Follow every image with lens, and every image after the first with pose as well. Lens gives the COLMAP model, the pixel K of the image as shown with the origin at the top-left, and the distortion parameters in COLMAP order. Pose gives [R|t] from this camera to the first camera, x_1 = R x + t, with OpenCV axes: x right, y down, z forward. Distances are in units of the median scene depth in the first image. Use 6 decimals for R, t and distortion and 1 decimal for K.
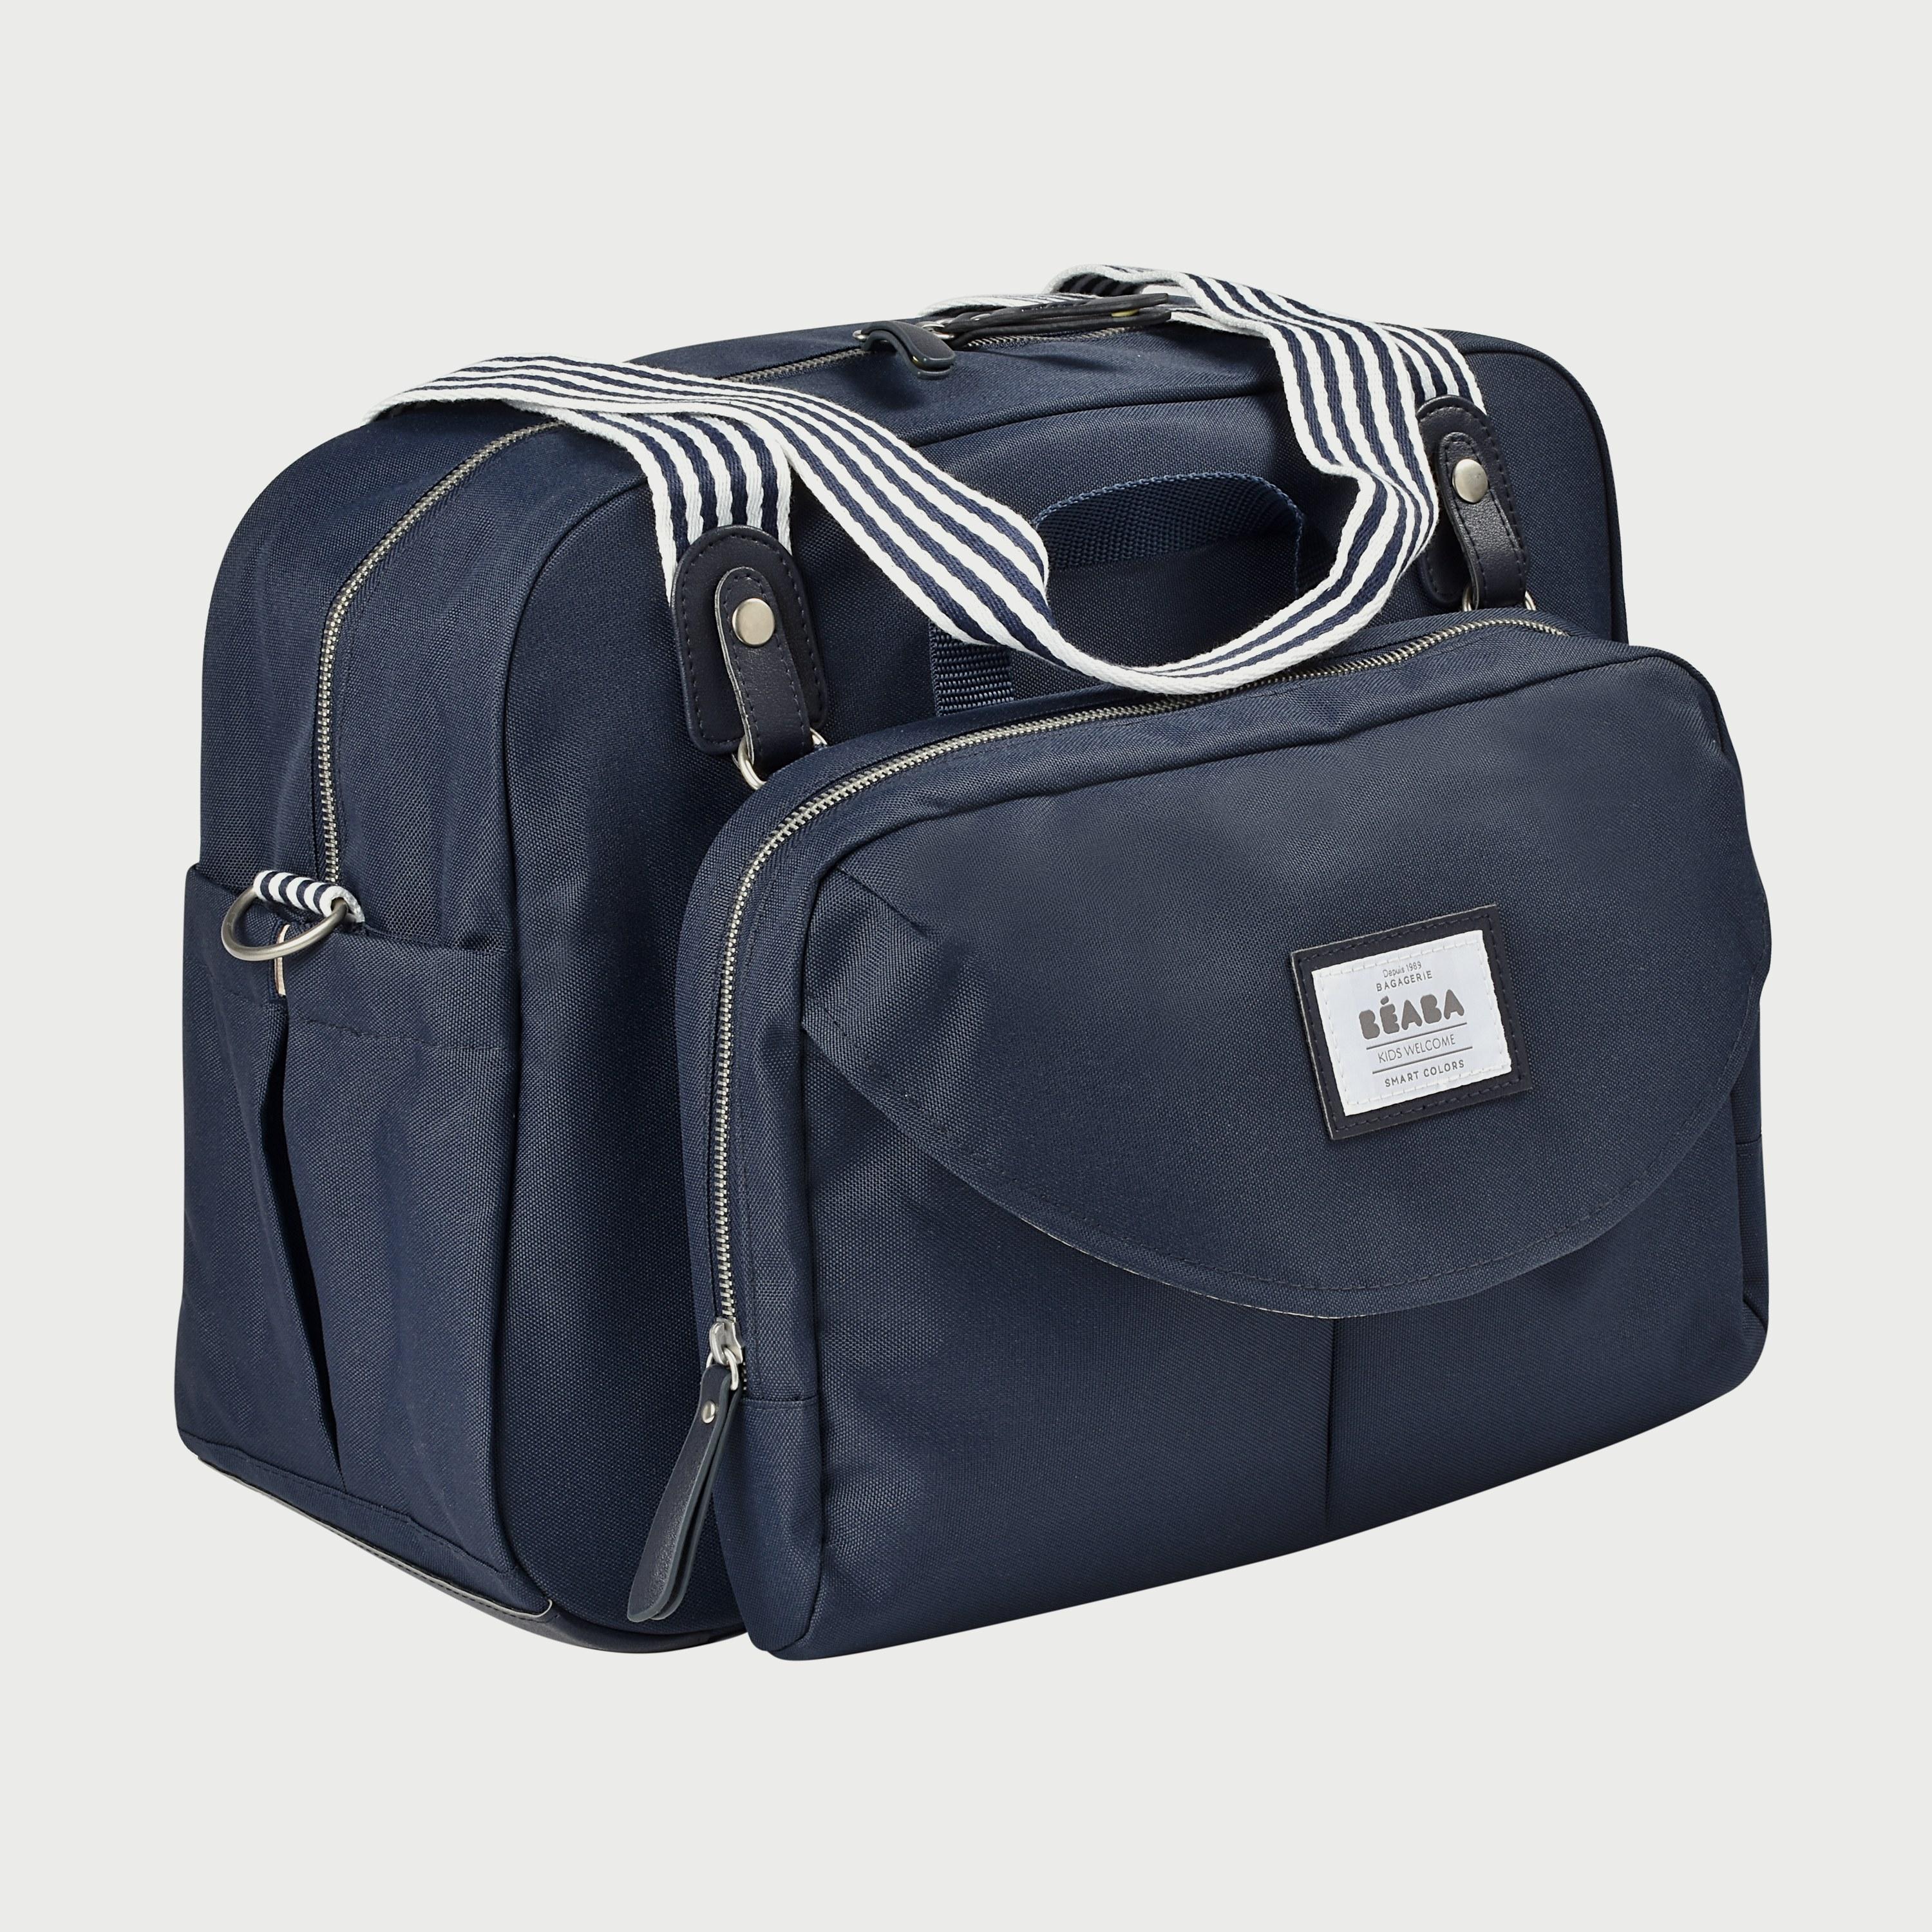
lens RADIAL K [[5594.6, 0, 975.7], [0, 5594.6, 982.4], [0, 0, 1]] dist [0.843740, 0.000000]
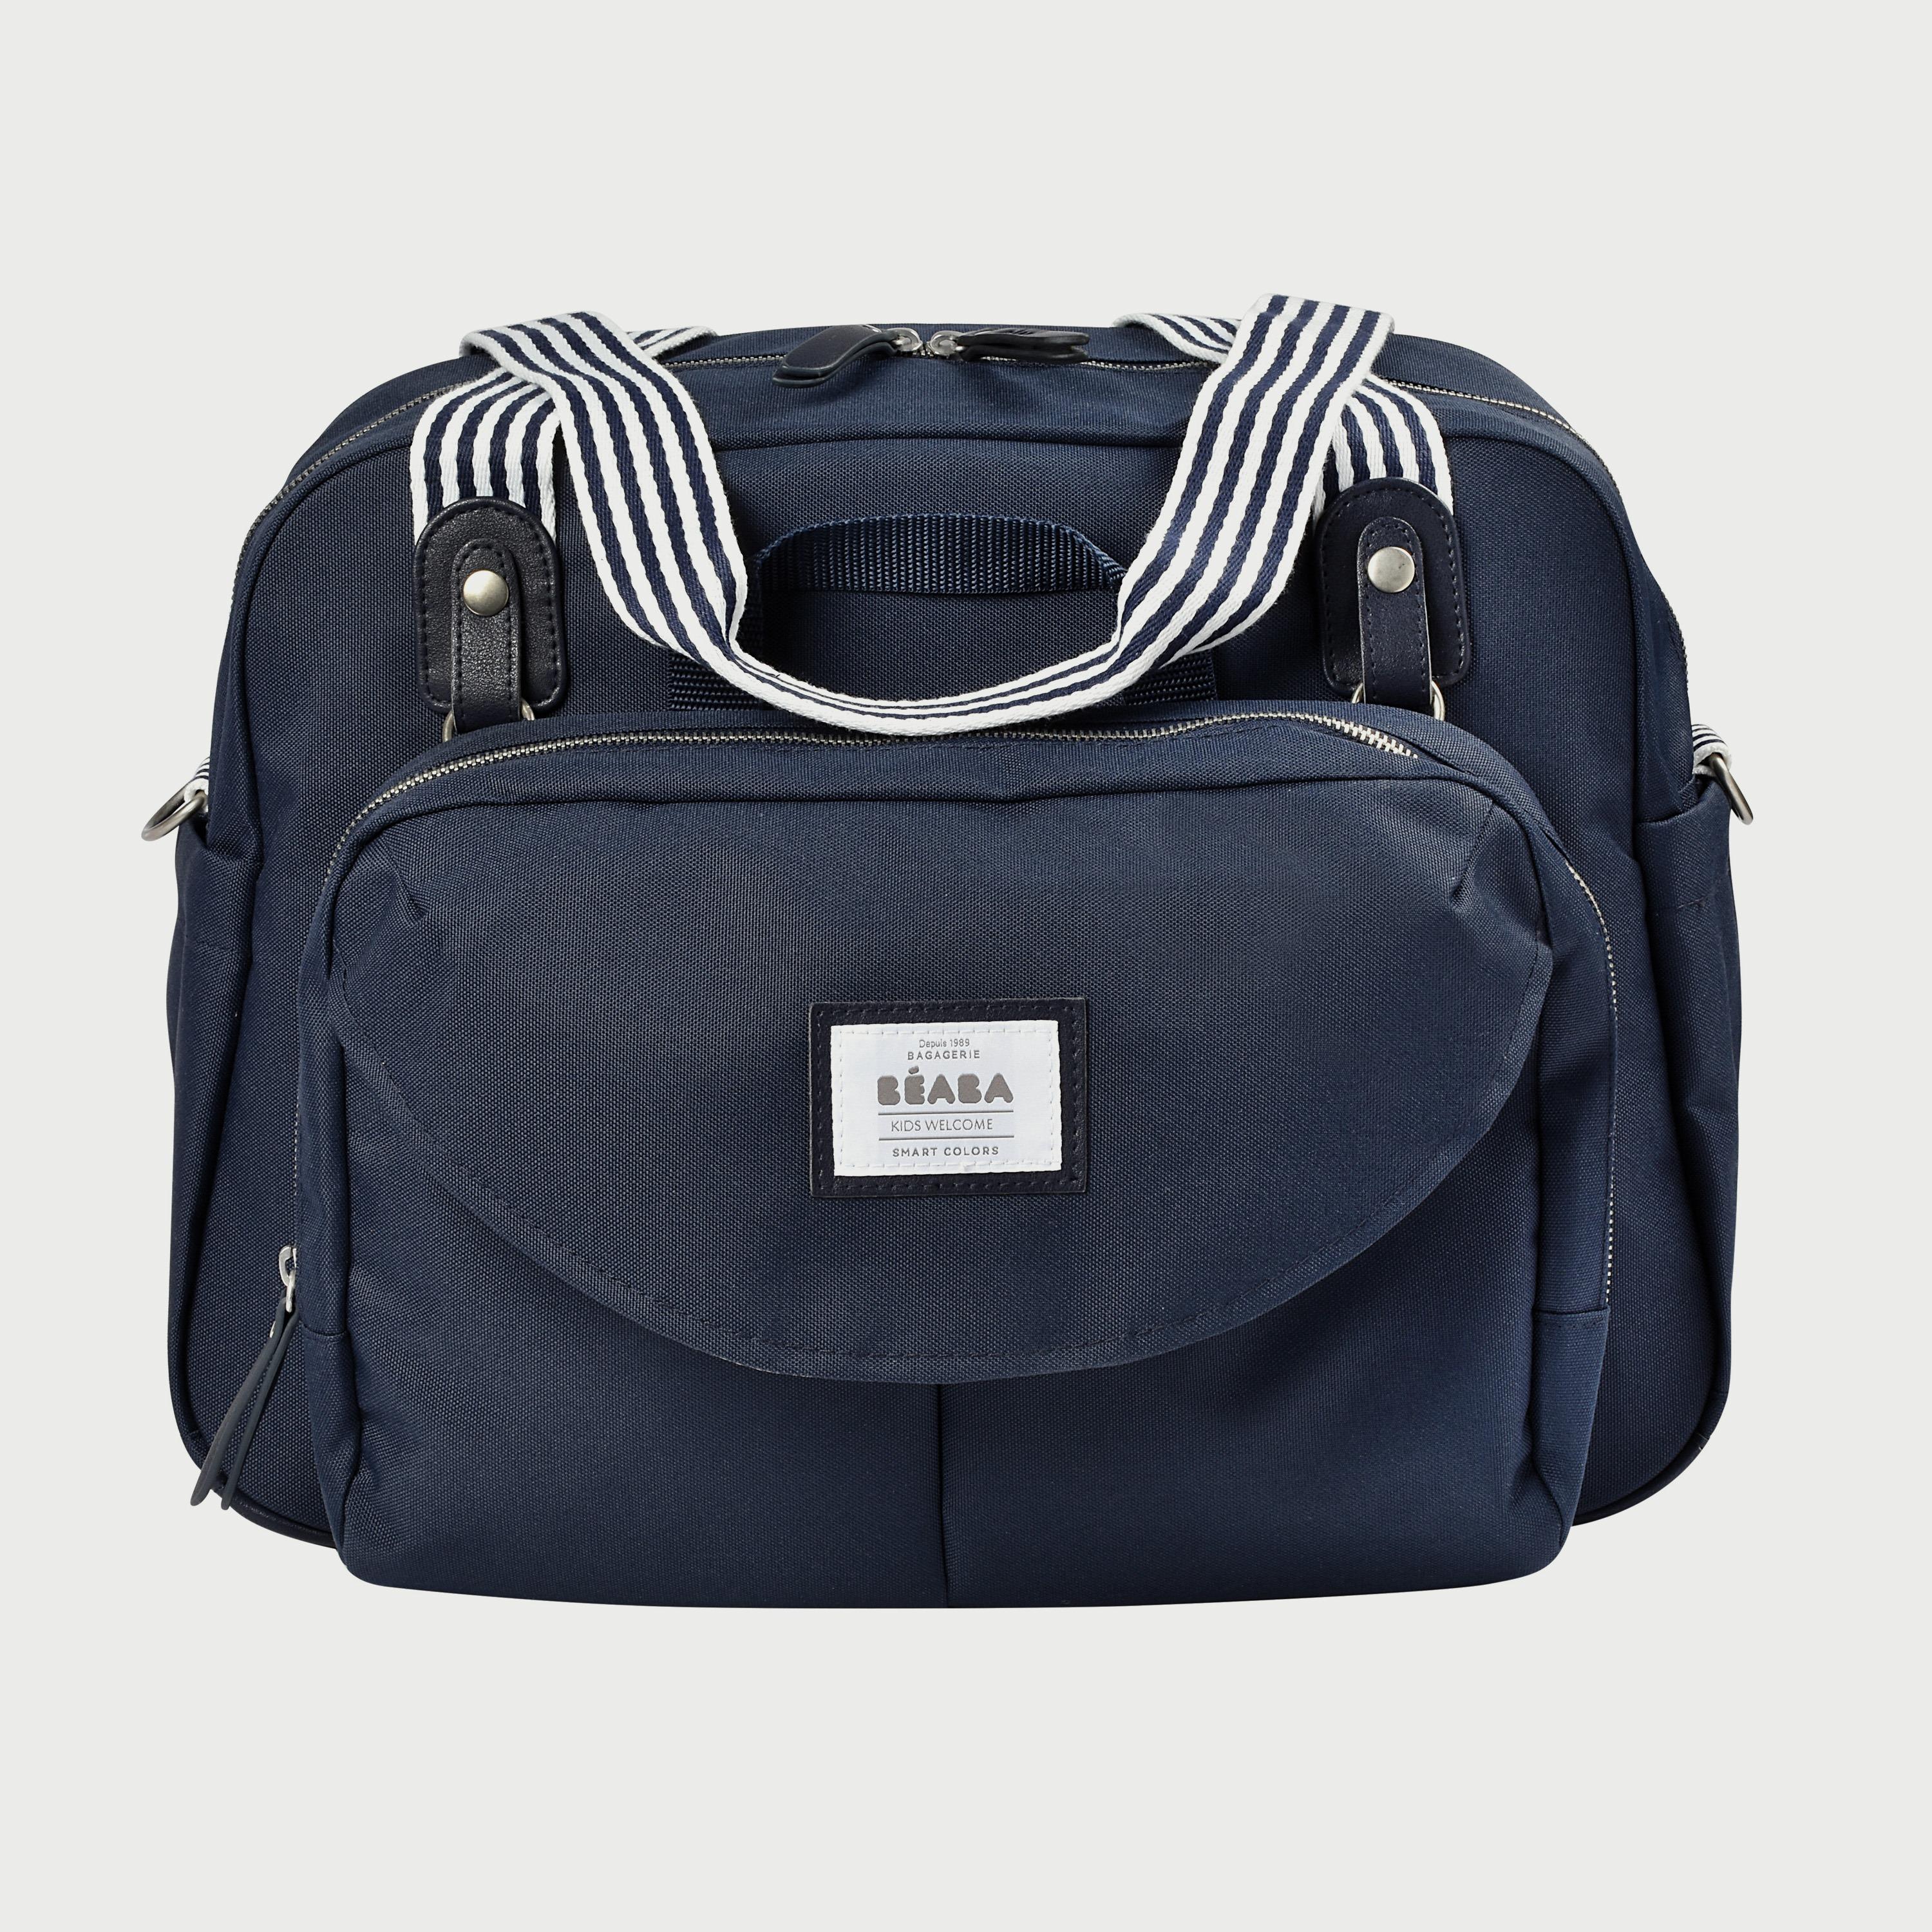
lens RADIAL K [[5594.6, 0, 1001.3], [0, 5594.6, 872.9], [0, 0, 1]] dist [0.843740, 0.000000]
pose [[0.808779, 0.190158, -0.556522, 0.628361], [-0.168125, 0.981551, 0.091056, -0.123620], [0.563570, 0.019921, 0.825828, 0.188572]]
